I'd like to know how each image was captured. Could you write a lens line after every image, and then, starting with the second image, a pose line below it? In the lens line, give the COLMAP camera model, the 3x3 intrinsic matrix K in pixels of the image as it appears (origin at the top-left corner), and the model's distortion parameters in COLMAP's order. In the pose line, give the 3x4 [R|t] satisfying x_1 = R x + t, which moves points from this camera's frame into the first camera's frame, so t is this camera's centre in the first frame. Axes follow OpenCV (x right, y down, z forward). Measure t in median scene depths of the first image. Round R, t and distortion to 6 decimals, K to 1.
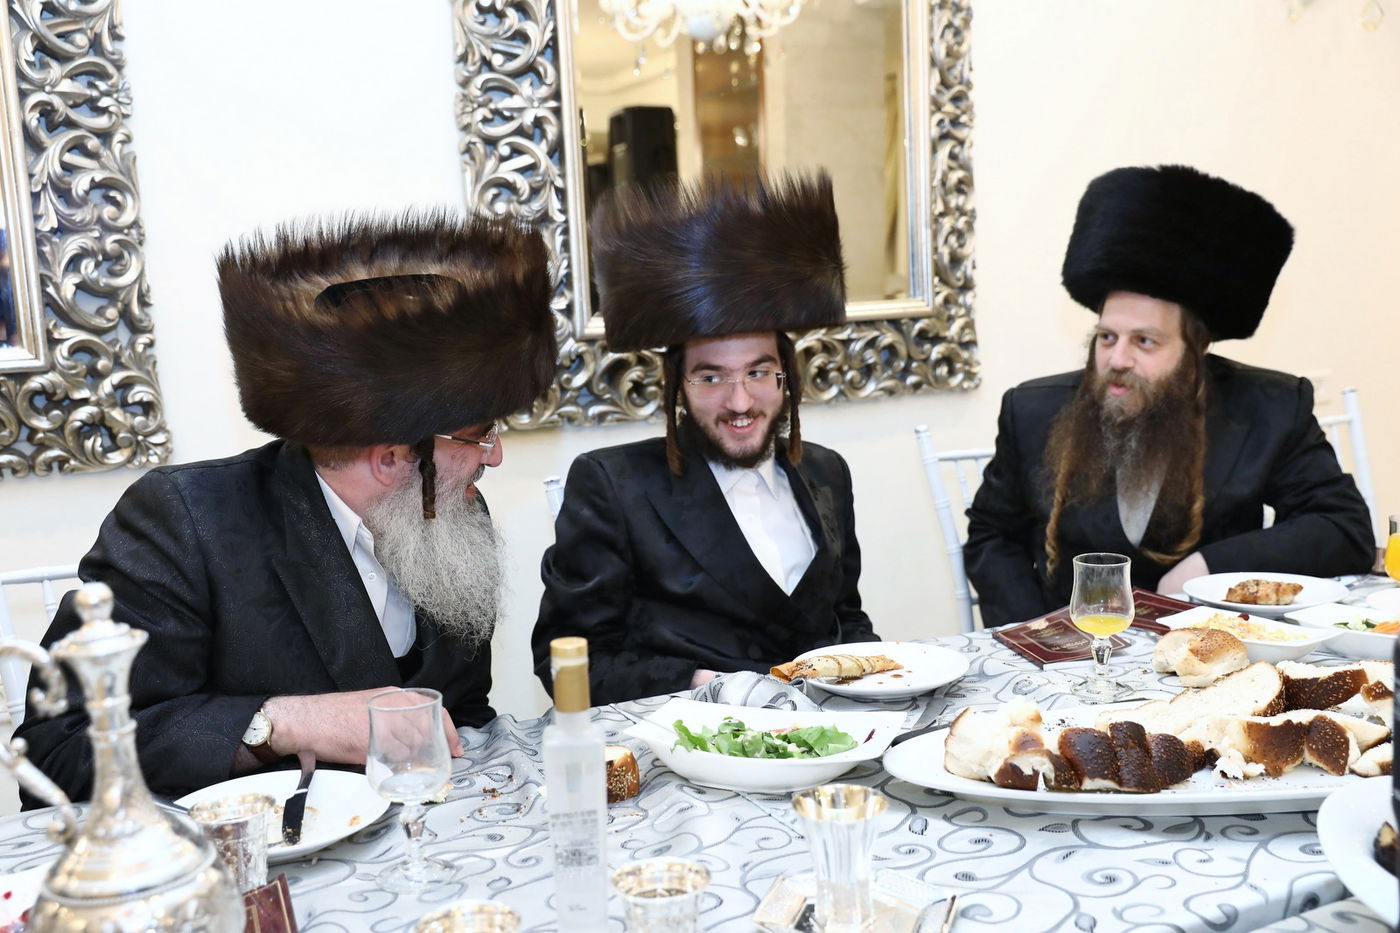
lens RADIAL K [[1401.4, 0, 679.5], [0, 1401.4, 489.7], [0, 0, 1]] dist [-0.021354, 0.080448]
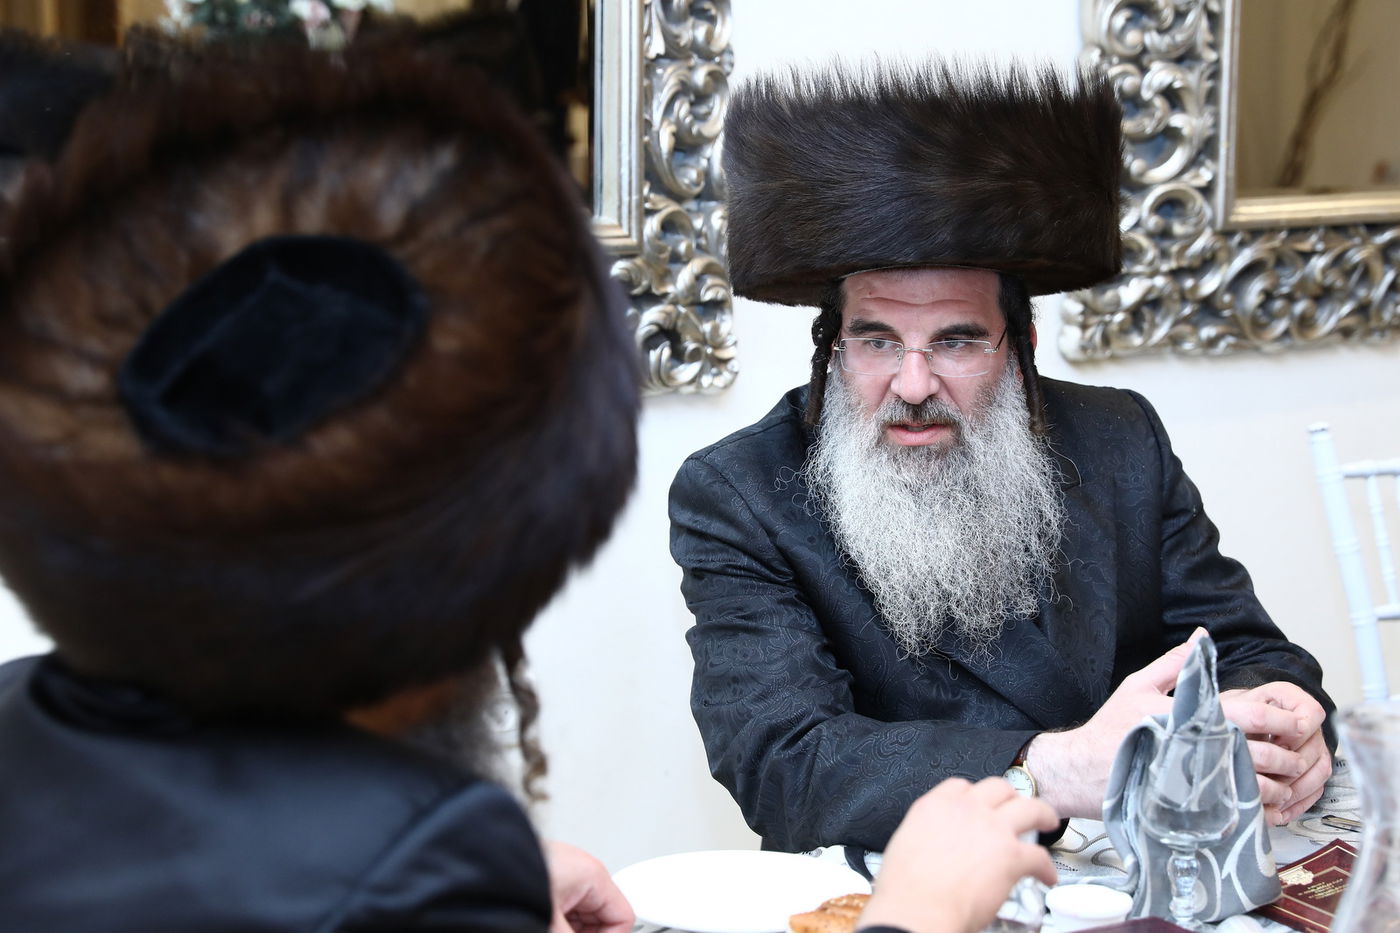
lens RADIAL K [[2839.4, 0, 700.0], [0, 2839.4, 466.5], [0, 0, 1]] dist [0.173645, 0.064680]
pose [[0.989455, 0.036918, 0.140054, -0.544535], [-0.037930, 0.999270, 0.004563, 0.014238], [-0.139783, -0.009827, 0.990133, -0.392367]]
